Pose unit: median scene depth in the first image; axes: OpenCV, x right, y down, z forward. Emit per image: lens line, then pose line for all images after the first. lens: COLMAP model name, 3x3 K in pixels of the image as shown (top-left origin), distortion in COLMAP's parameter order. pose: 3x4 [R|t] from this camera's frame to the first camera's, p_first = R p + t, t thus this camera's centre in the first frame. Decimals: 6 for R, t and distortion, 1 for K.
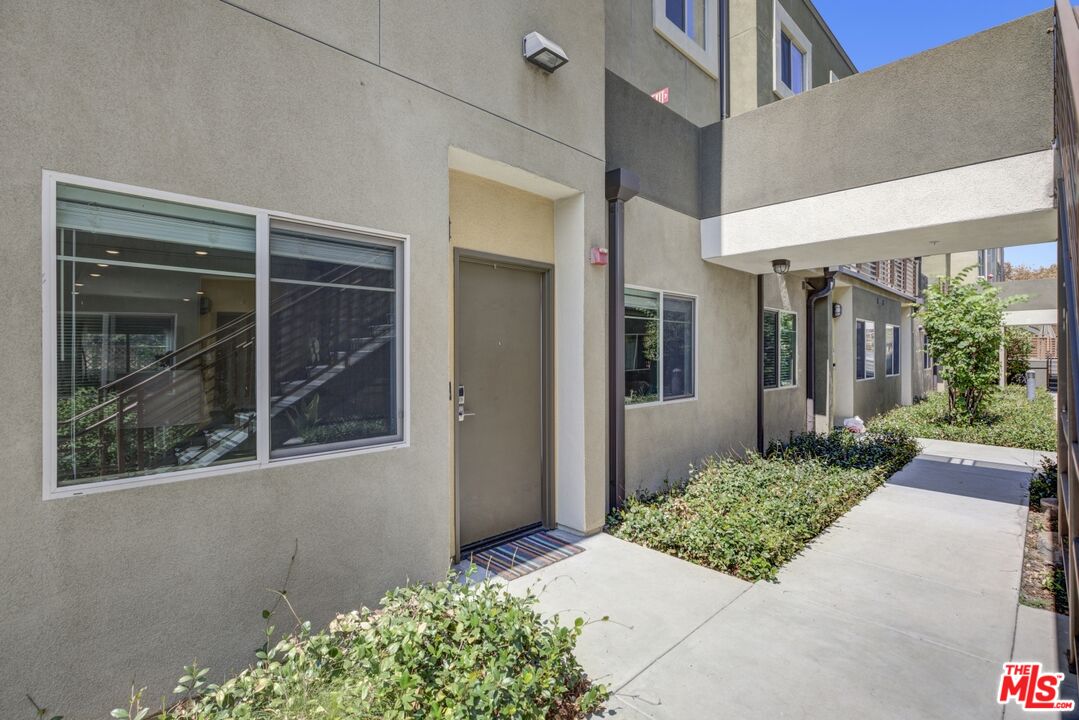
lens RADIAL K [[483.8, 0, 562.3], [0, 483.8, 353.3], [0, 0, 1]] dist [-0.007185, 0.000537]
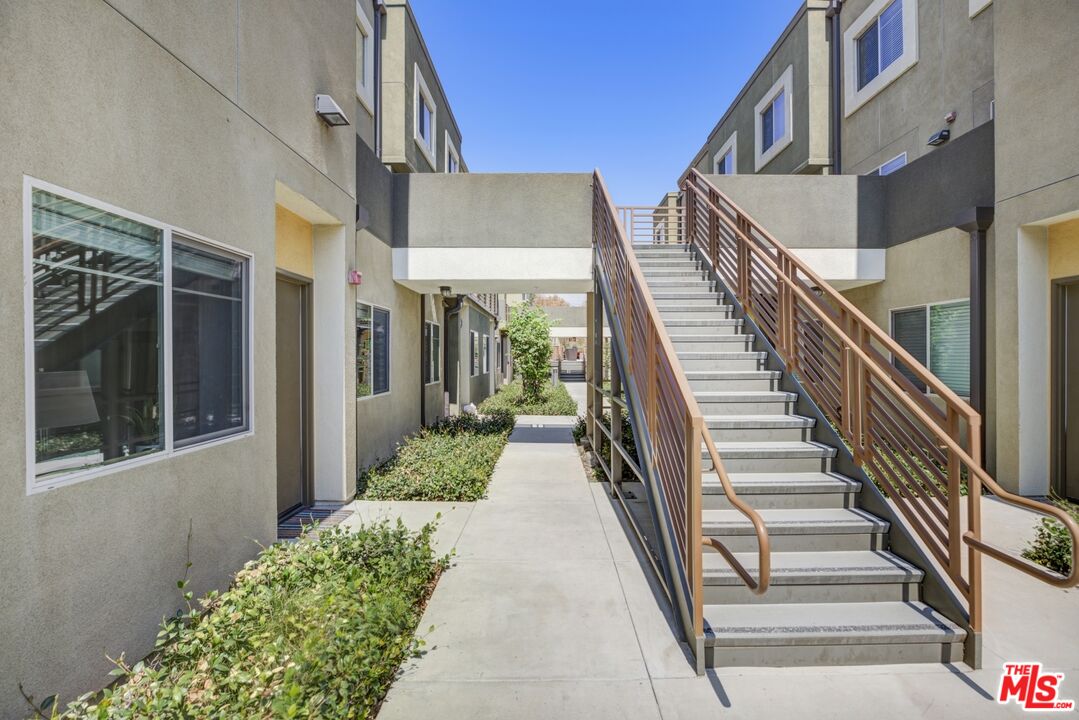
lens RADIAL K [[483.8, 0, 541.7], [0, 483.8, 357.4], [0, 0, 1]] dist [-0.007185, 0.000537]
pose [[0.716512, -0.000421, 0.697575, -0.497407], [-0.000602, 0.999999, 0.001221, 0.003413], [-0.697575, -0.001295, 0.716511, -0.253047]]
